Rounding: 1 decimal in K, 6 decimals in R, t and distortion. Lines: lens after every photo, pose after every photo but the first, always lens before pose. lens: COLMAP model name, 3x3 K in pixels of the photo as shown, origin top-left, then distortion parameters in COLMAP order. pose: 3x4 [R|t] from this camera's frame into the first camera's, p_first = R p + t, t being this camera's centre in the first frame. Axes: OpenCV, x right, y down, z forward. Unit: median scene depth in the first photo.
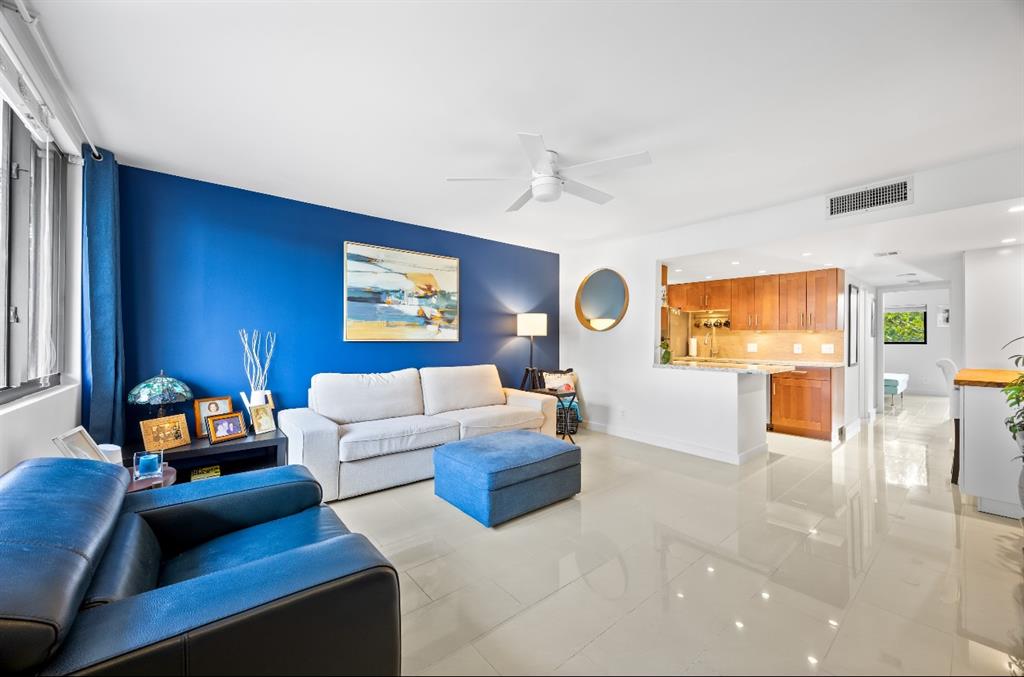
lens RADIAL K [[387.7, 0, 512.0], [0, 387.7, 338.5], [0, 0, 1]] dist [0.000145, 0.000034]
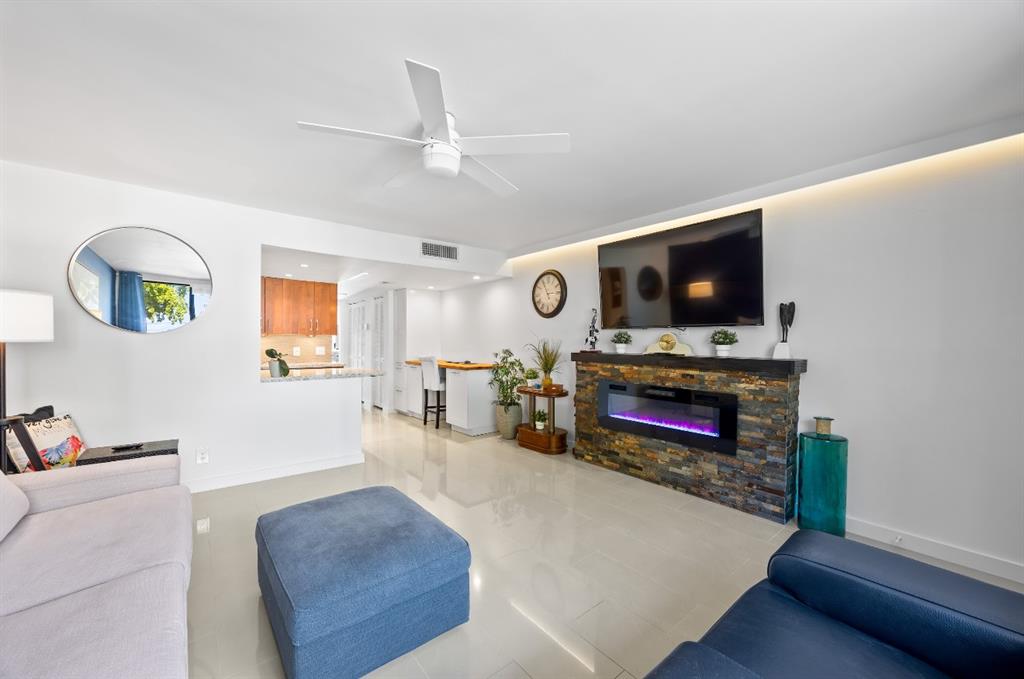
lens RADIAL K [[392.8, 0, 509.6], [0, 392.8, 344.3], [0, 0, 1]] dist [0.000084, 0.000176]
pose [[0.009843, -0.016106, 0.999822, -0.430512], [-0.005807, 0.999853, 0.016163, -0.018686], [-0.999935, -0.005965, 0.009748, 0.503721]]
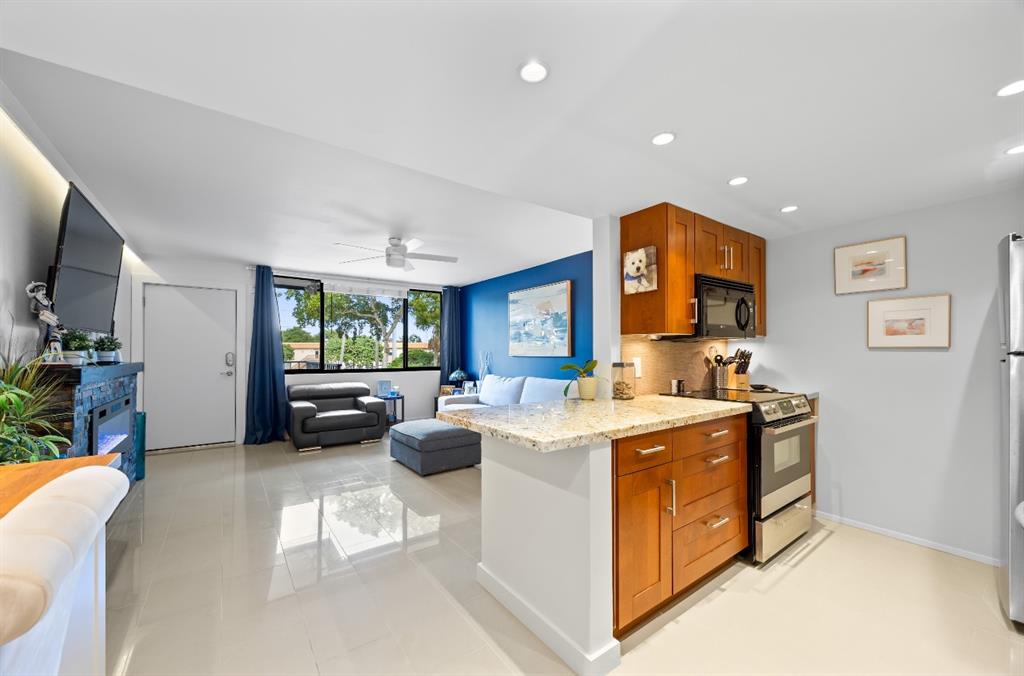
lens RADIAL K [[393.1, 0, 512.0], [0, 393.1, 347.3], [0, 0, 1]] dist [-0.000223, 0.000077]
pose [[-0.057749, -0.017407, -0.998179, 0.993802], [0.004894, 0.999831, -0.017719, -0.000084], [0.998319, -0.005909, -0.057654, 0.935623]]
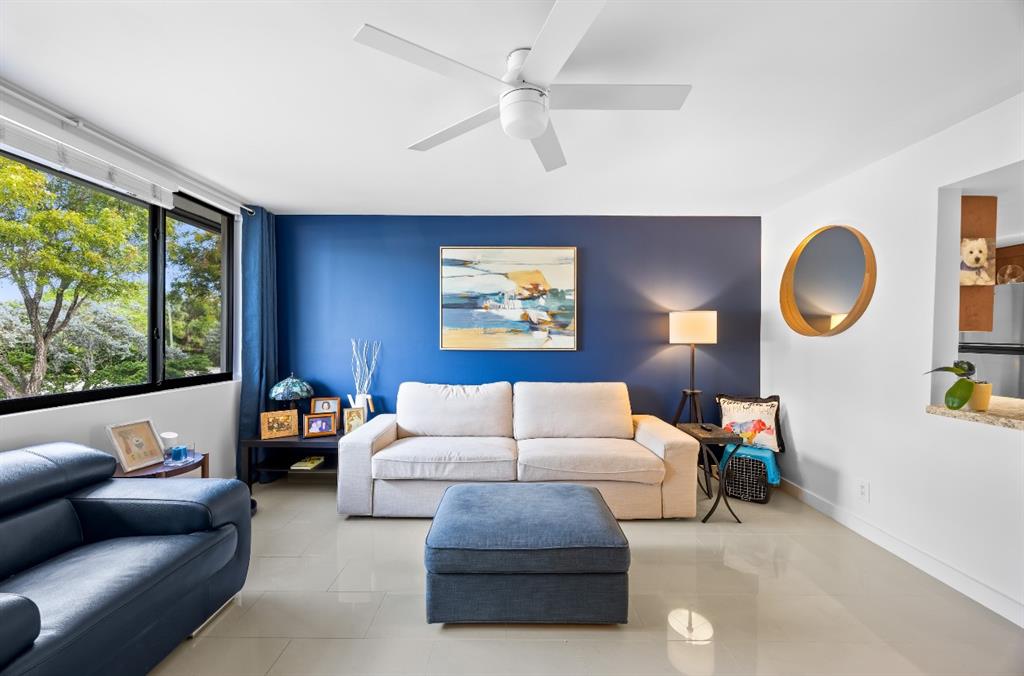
lens RADIAL K [[391.2, 0, 509.4], [0, 391.2, 339.6], [0, 0, 1]] dist [-0.001430, -0.000166]
pose [[0.769631, 0.001347, -0.638487, 0.279353], [-0.000826, 0.999999, 0.001114, -0.016883], [0.638488, -0.000330, 0.769632, 0.300788]]
